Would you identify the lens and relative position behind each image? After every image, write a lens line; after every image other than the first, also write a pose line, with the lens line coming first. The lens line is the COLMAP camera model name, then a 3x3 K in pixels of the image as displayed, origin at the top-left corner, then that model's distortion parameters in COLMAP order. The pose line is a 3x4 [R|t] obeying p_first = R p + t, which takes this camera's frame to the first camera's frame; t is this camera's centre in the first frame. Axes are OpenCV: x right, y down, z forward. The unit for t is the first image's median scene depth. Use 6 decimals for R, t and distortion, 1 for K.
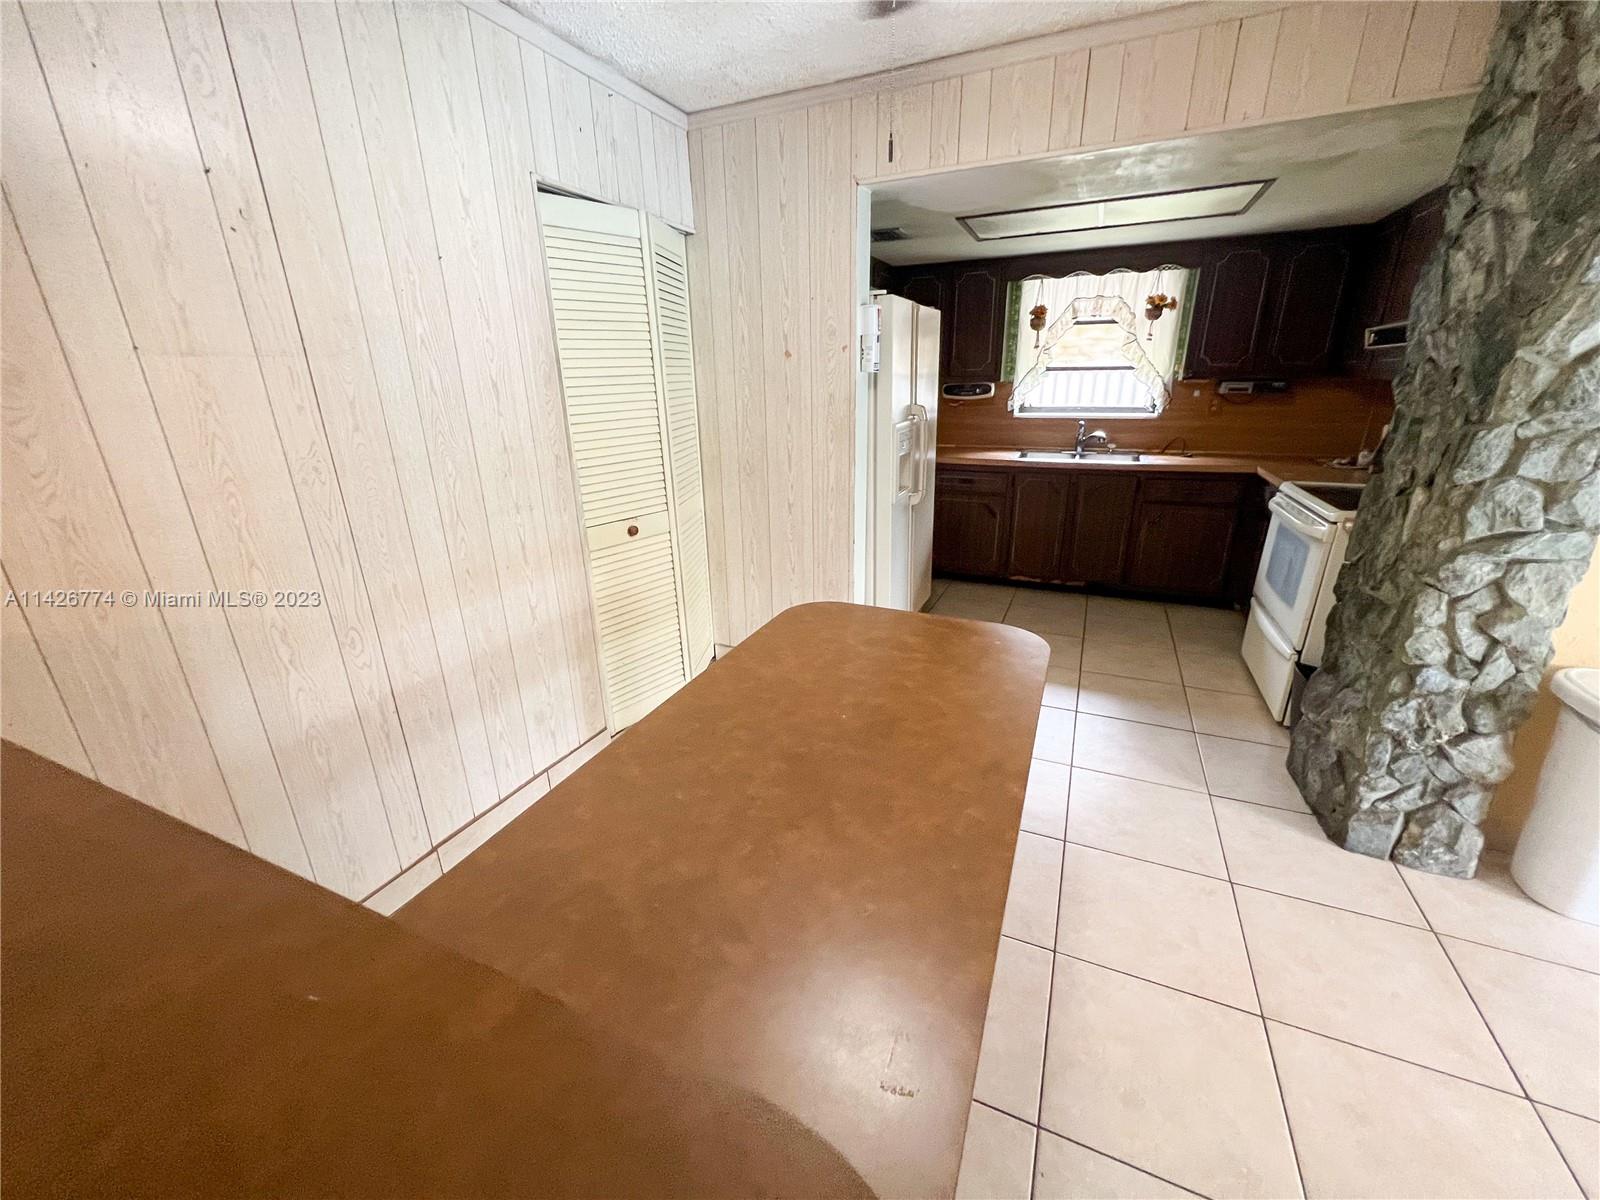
lens RADIAL K [[641.5, 0, 796.3], [0, 641.5, 596.4], [0, 0, 1]] dist [-0.001196, 0.000568]
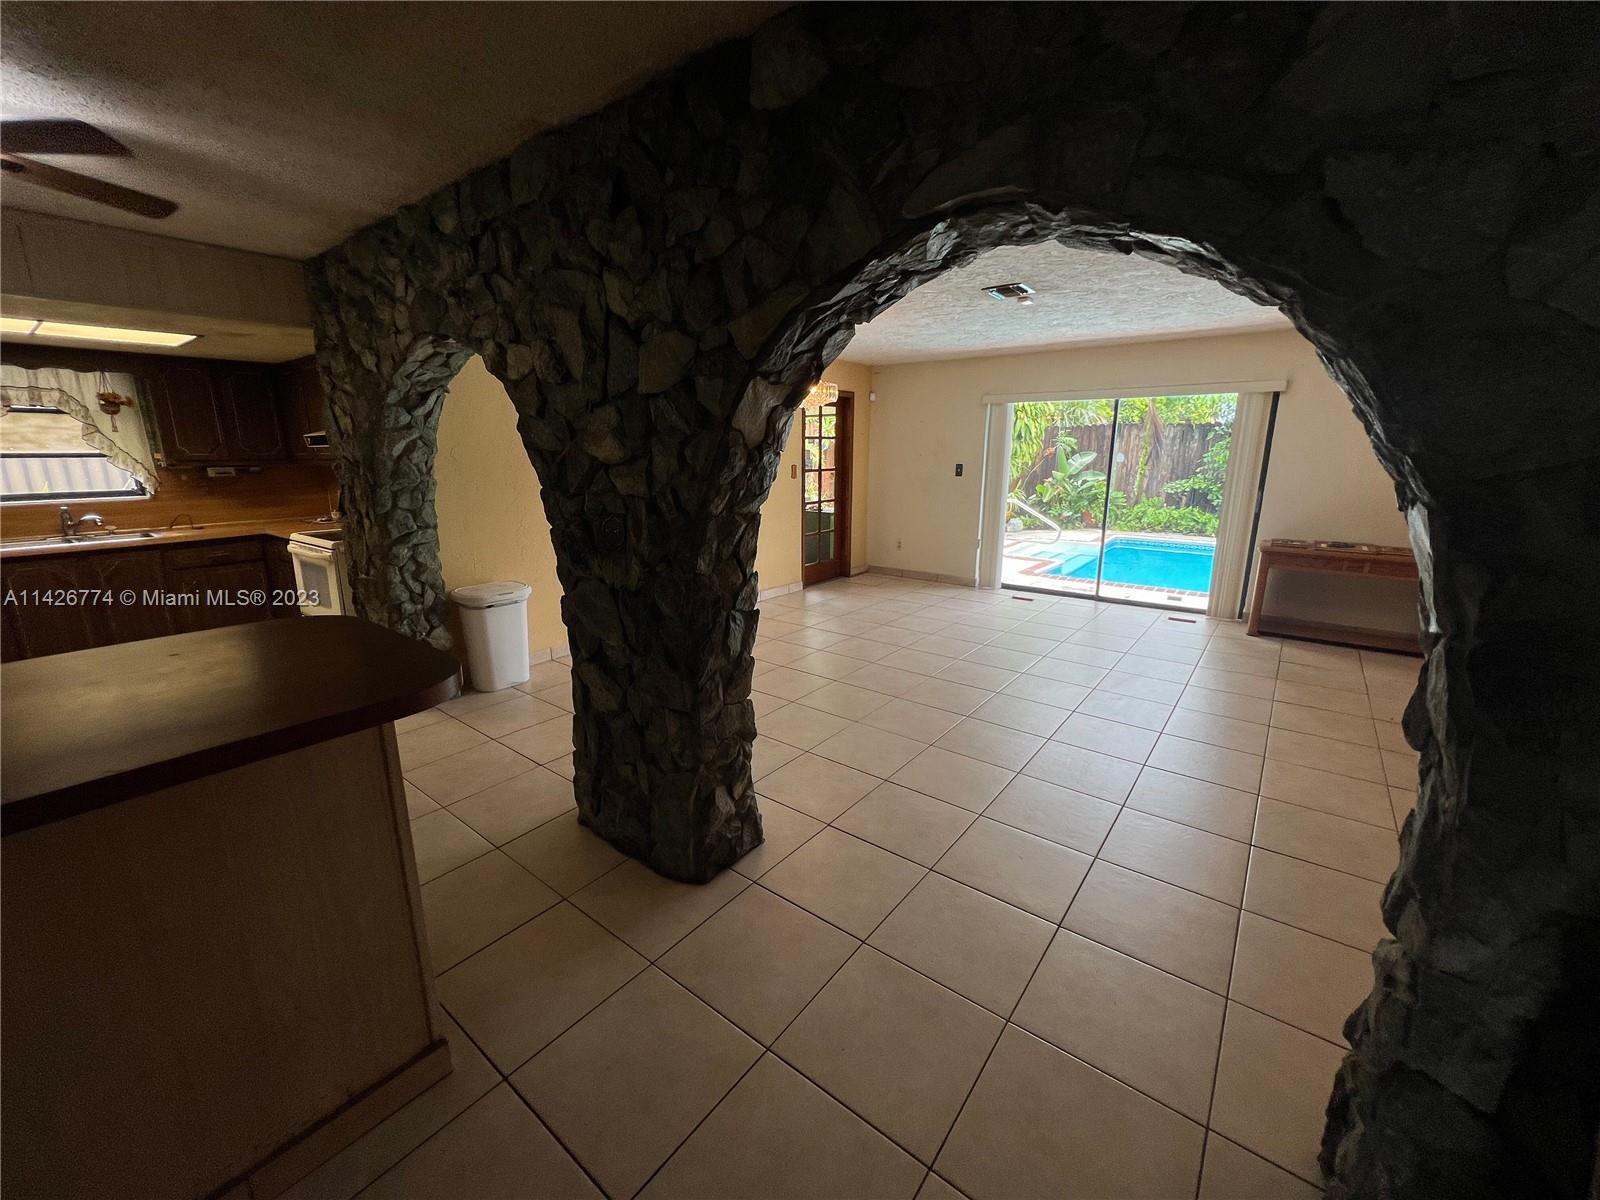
lens RADIAL K [[641.5, 0, 796.3], [0, 641.5, 596.4], [0, 0, 1]] dist [-0.001196, 0.000568]
pose [[0.232193, -0.199968, 0.951892, -0.640016], [0.313754, 0.941724, 0.121299, 0.228462], [-0.920676, 0.270496, 0.281403, -0.705503]]
